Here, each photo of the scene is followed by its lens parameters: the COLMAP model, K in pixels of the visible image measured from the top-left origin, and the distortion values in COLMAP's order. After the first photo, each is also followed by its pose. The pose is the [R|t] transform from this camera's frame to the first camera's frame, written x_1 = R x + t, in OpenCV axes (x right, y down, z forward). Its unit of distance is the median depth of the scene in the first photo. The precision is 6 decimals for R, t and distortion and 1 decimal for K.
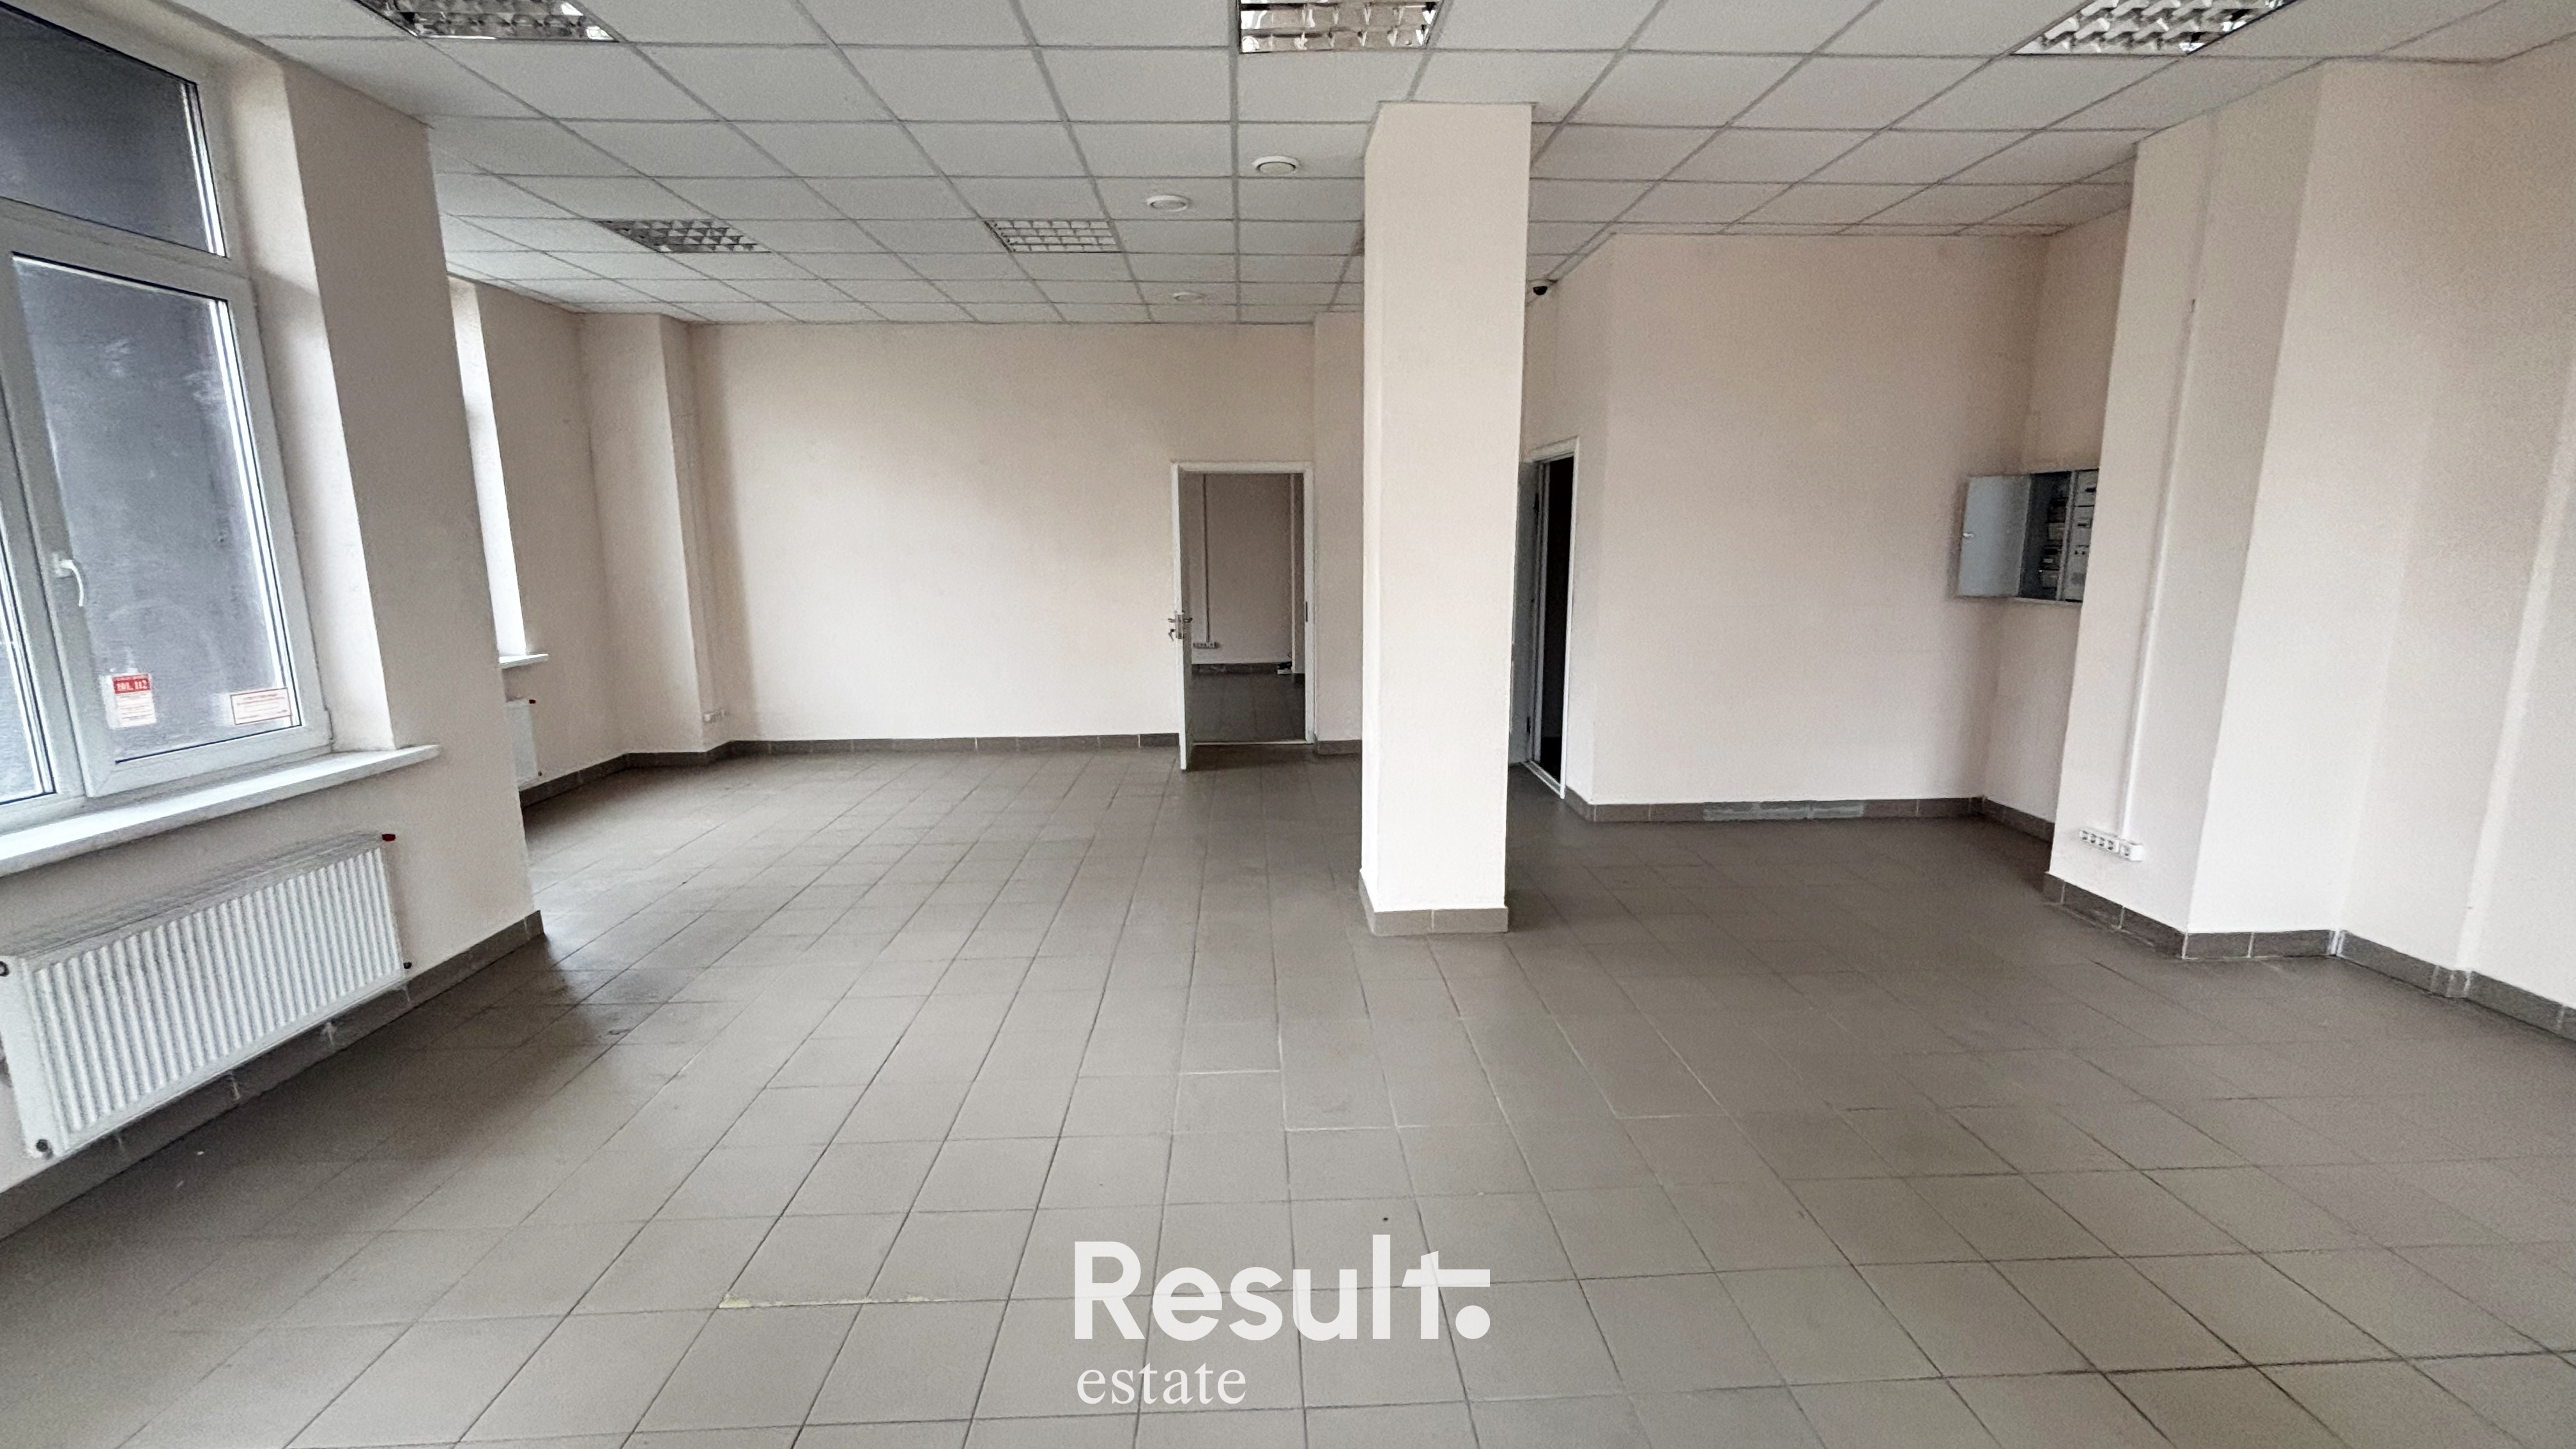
lens RADIAL K [[1047.1, 0, 1292.2], [0, 1047.1, 715.4], [0, 0, 1]] dist [-0.001409, -0.000236]
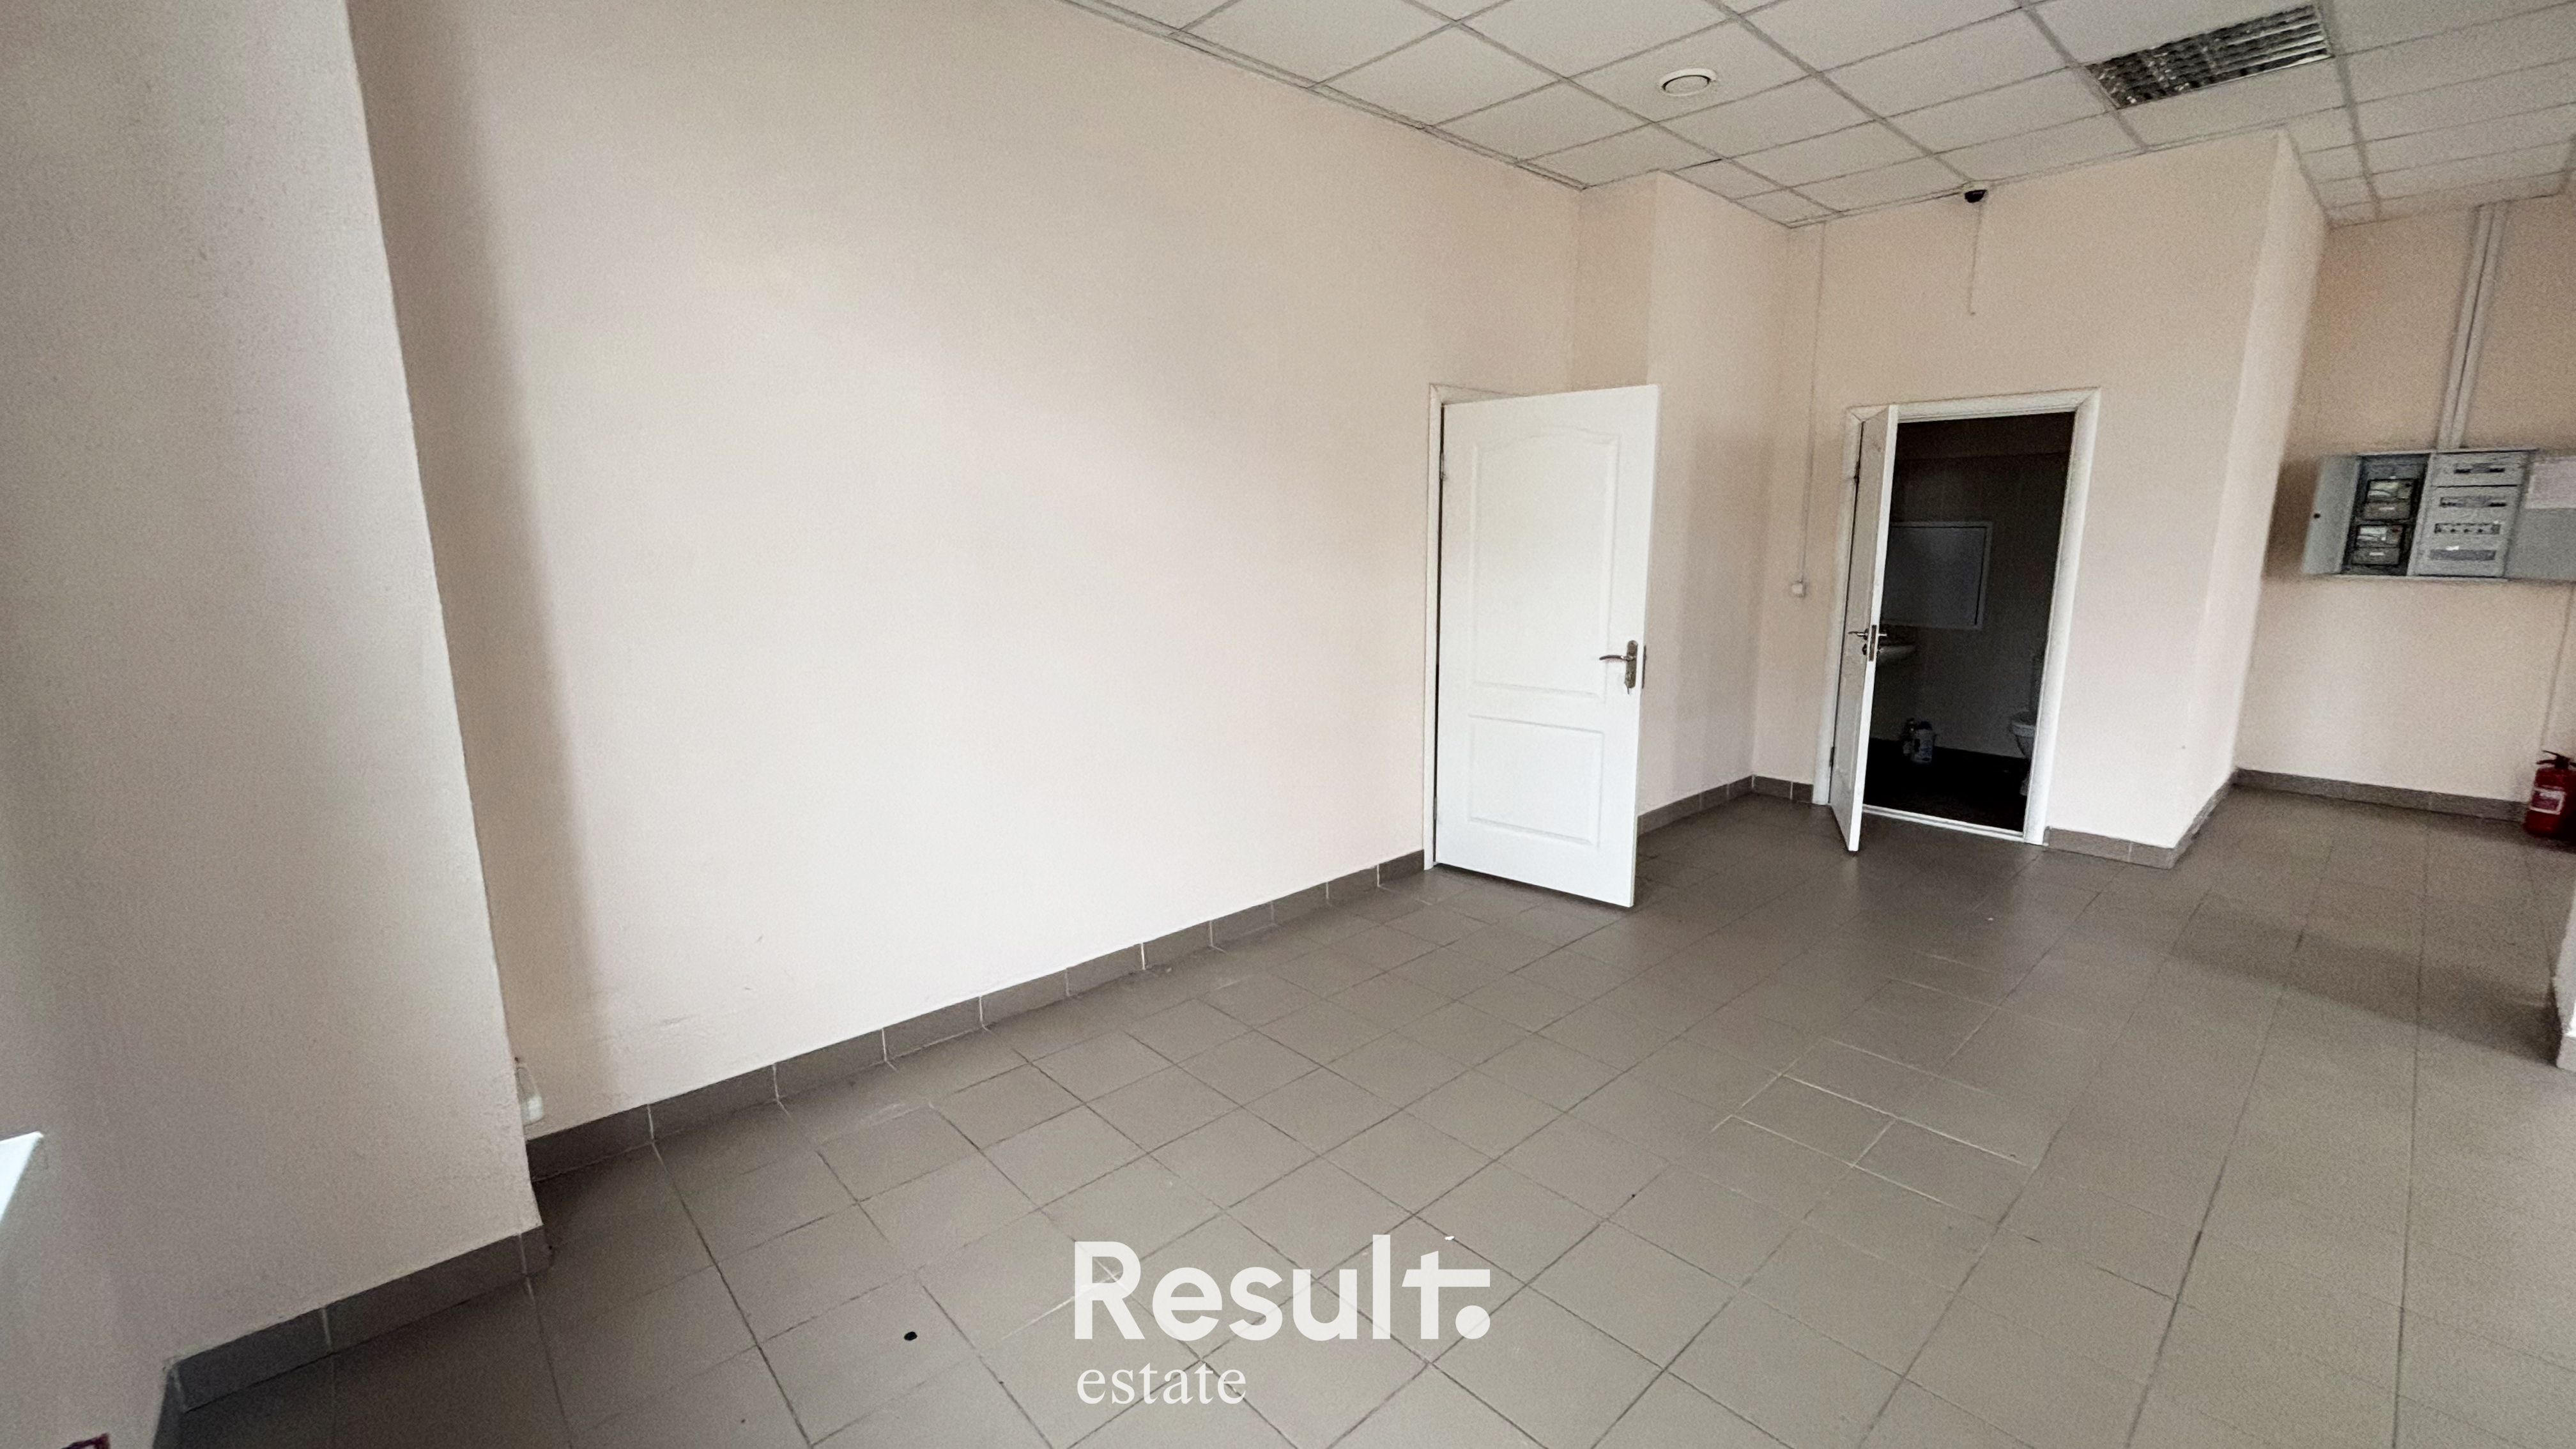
lens RADIAL K [[1039.3, 0, 1288.0], [0, 1039.3, 724.5], [0, 0, 1]] dist [0.002037, 0.000247]
pose [[0.770877, -0.123221, 0.624952, -0.915553], [0.113280, 0.991992, 0.055859, -0.164947], [-0.626830, 0.027735, 0.778662, 0.997568]]
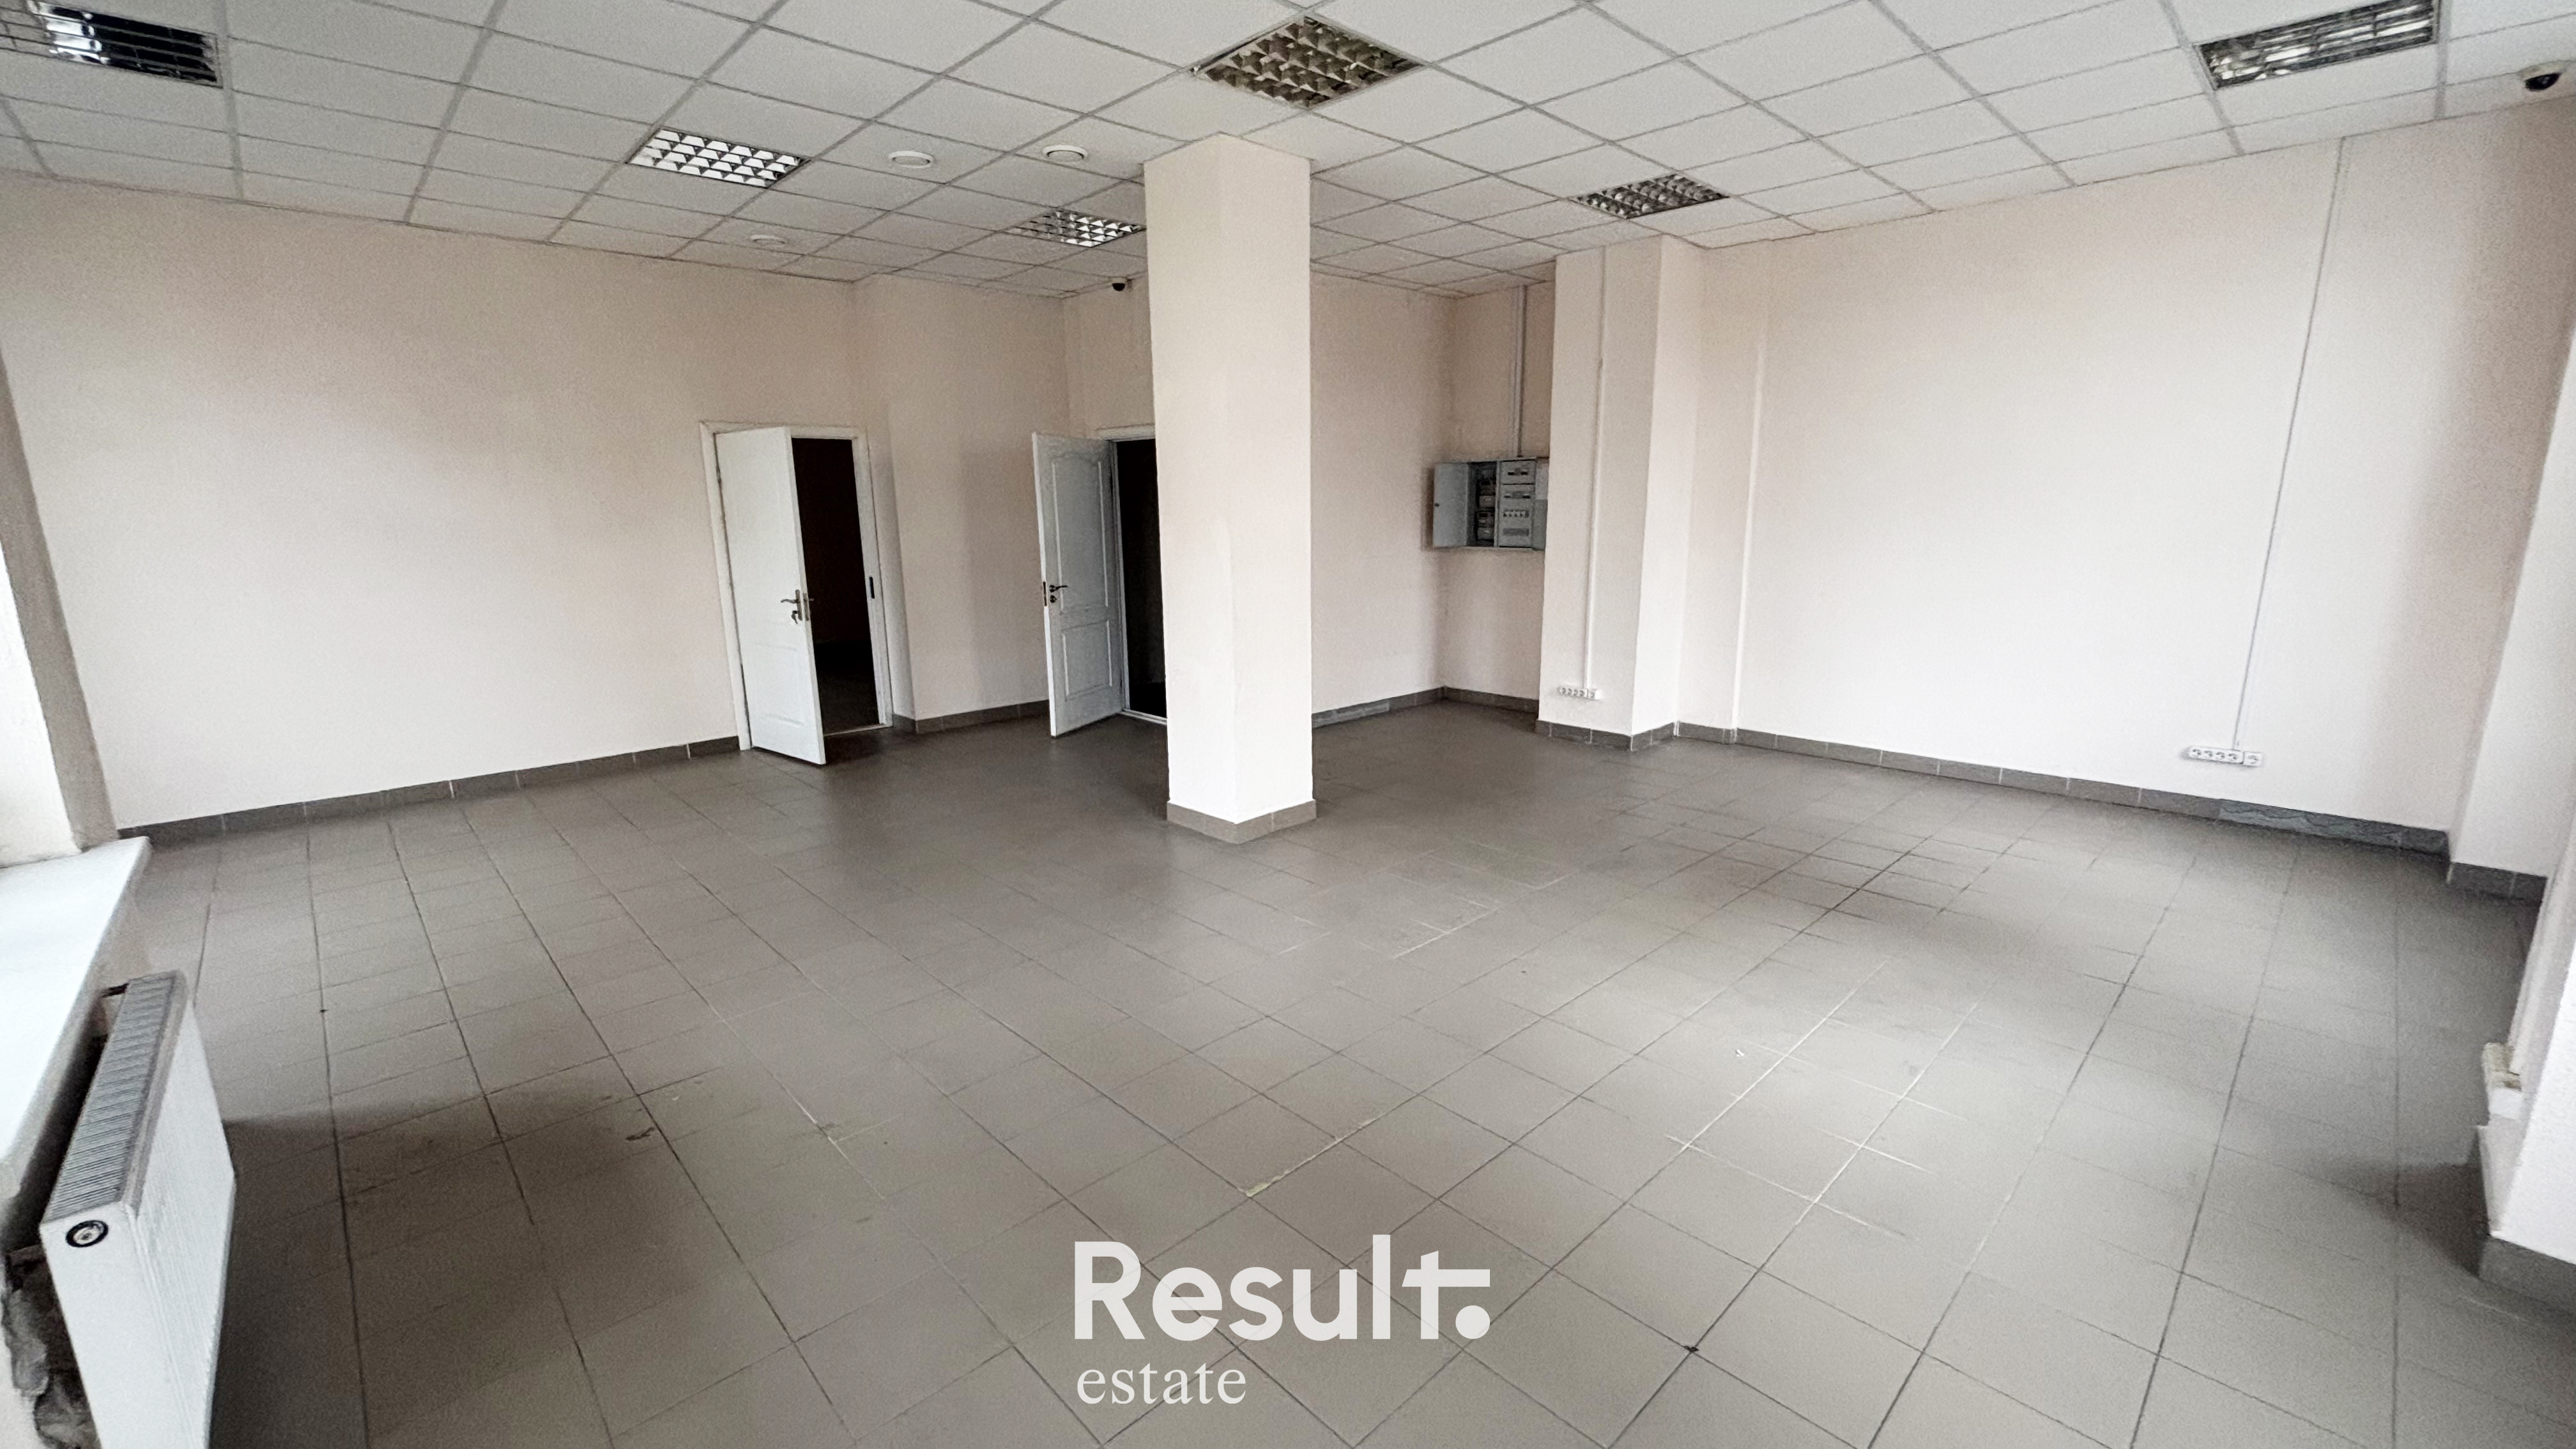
lens RADIAL K [[1039.3, 0, 1288.0], [0, 1039.3, 724.5], [0, 0, 1]] dist [0.002037, 0.000247]
pose [[0.754780, -0.139787, 0.640911, -0.552229], [0.121303, 0.989924, 0.073054, -0.001102], [-0.644665, 0.022604, 0.764131, 0.055287]]
